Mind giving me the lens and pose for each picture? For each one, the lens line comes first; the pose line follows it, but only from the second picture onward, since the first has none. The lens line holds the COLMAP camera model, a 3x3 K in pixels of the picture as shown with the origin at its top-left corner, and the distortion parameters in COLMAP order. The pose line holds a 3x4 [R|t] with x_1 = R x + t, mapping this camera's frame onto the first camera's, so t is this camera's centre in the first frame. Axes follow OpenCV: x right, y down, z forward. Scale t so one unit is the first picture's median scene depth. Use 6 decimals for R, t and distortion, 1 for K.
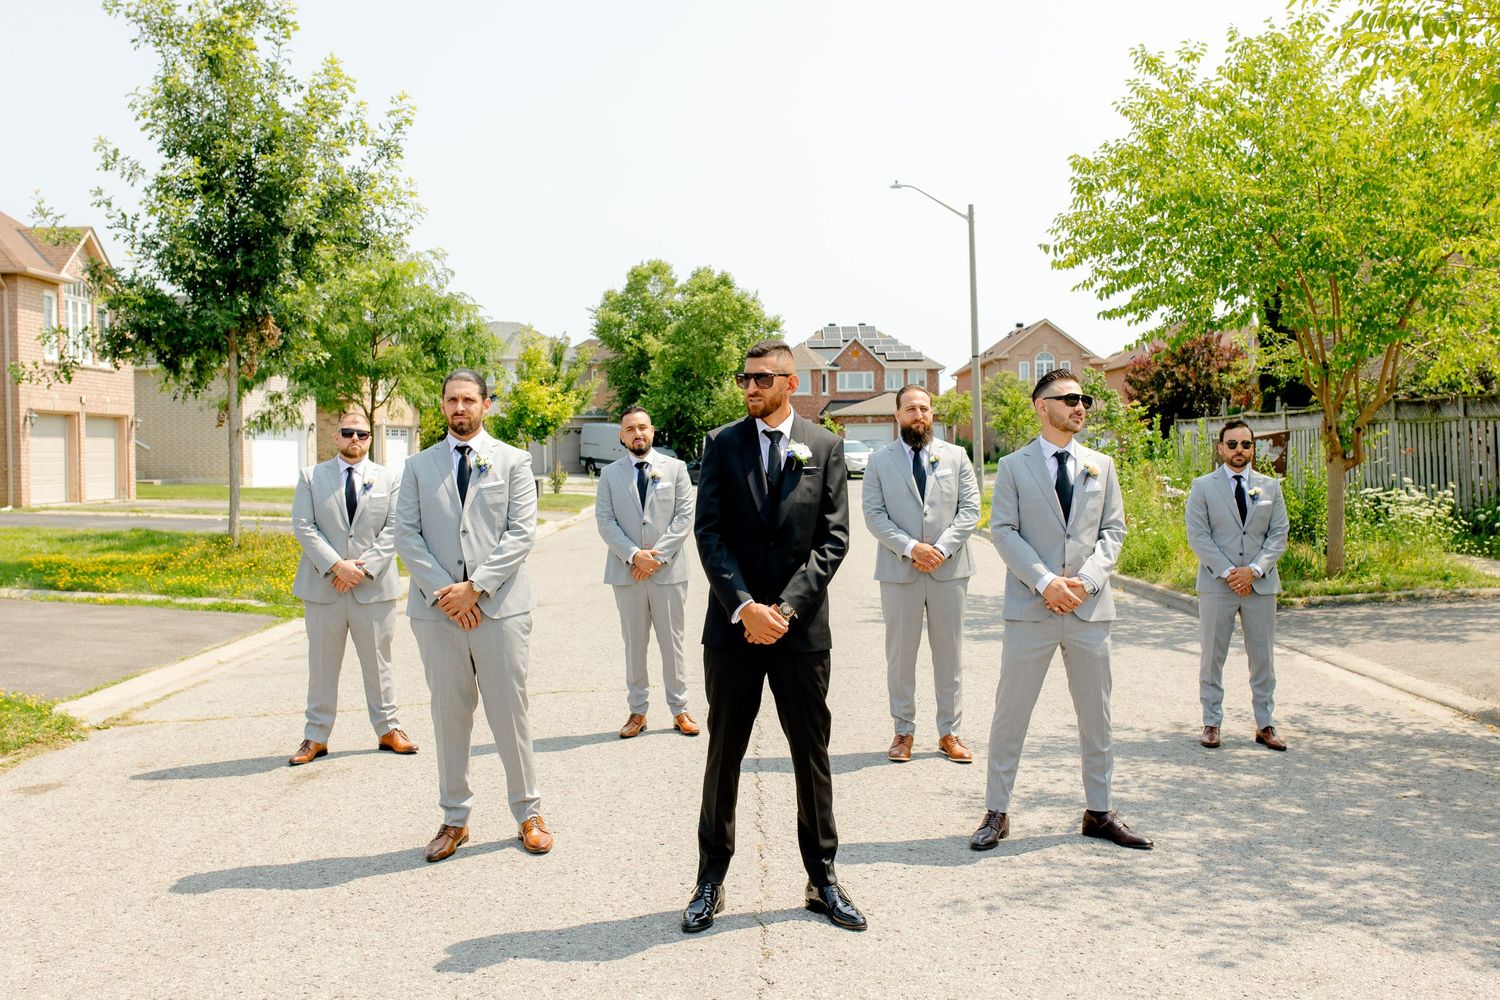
lens RADIAL K [[1442.5, 0, 741.3], [0, 1442.5, 552.7], [0, 0, 1]] dist [-0.066729, 0.277419]
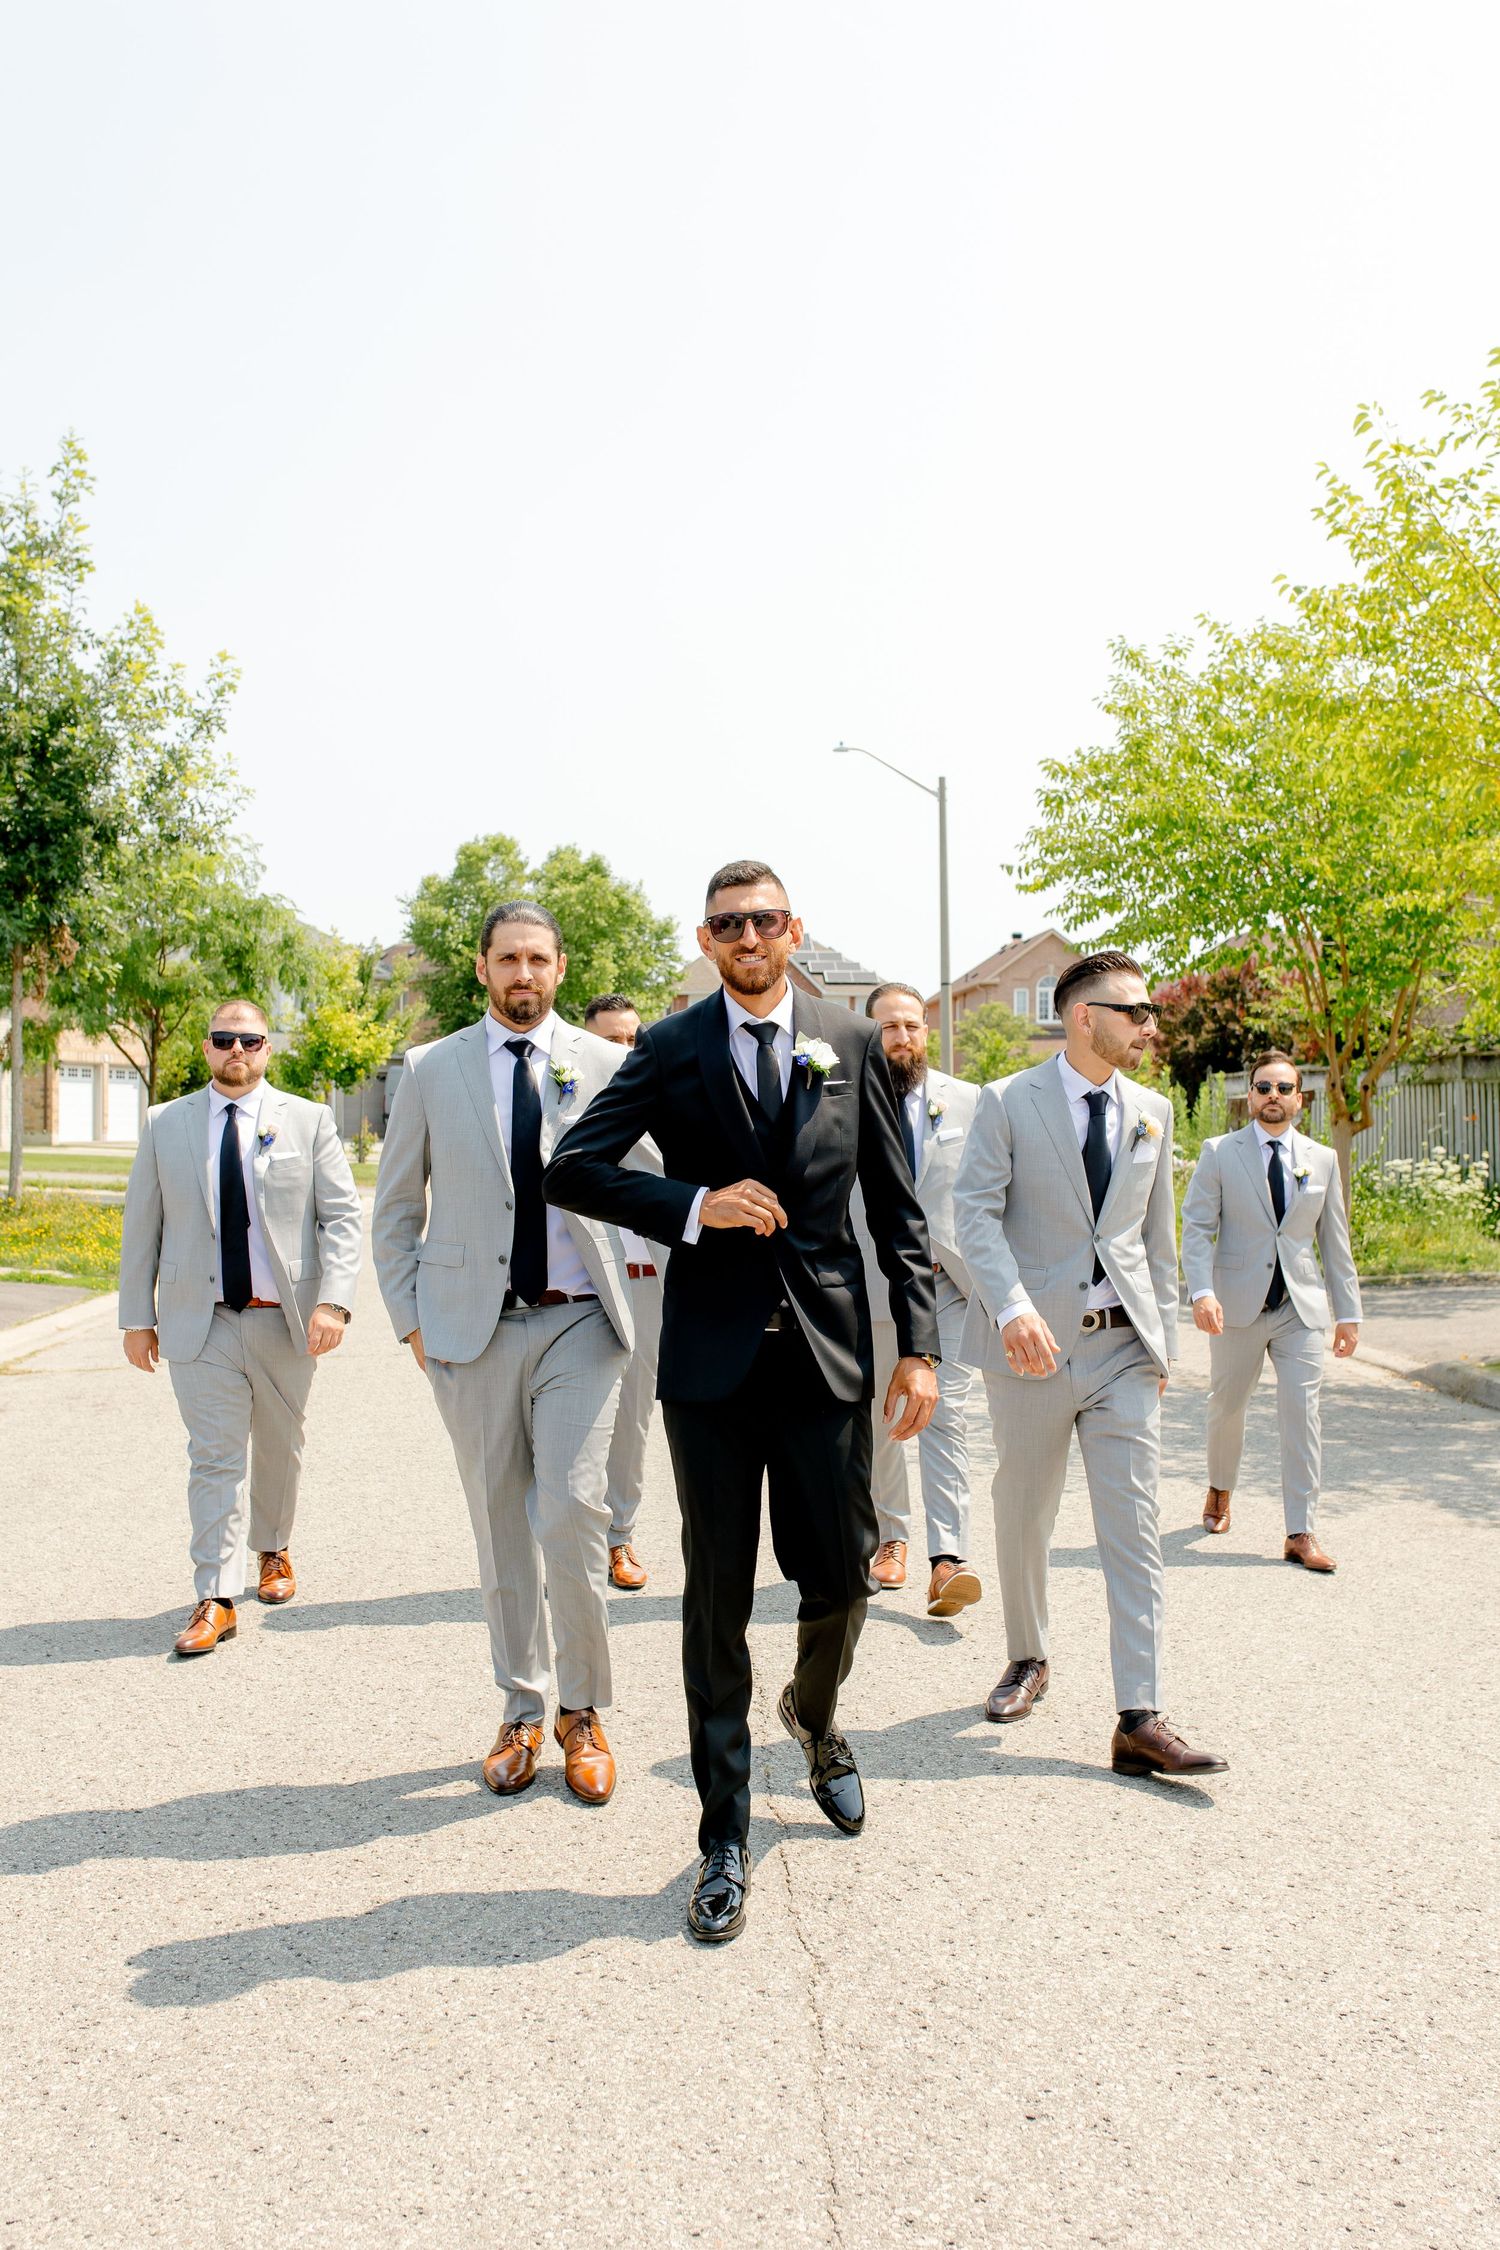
lens RADIAL K [[2178.9, 0, 750.0], [0, 2178.9, 1125.0], [0, 0, 1]] dist [0.008933, 0.011321]
pose [[0.997725, 0.015342, 0.065647, -0.015651], [-0.011046, 0.997805, -0.065299, 0.016757], [-0.066505, 0.064425, 0.995704, -0.176187]]
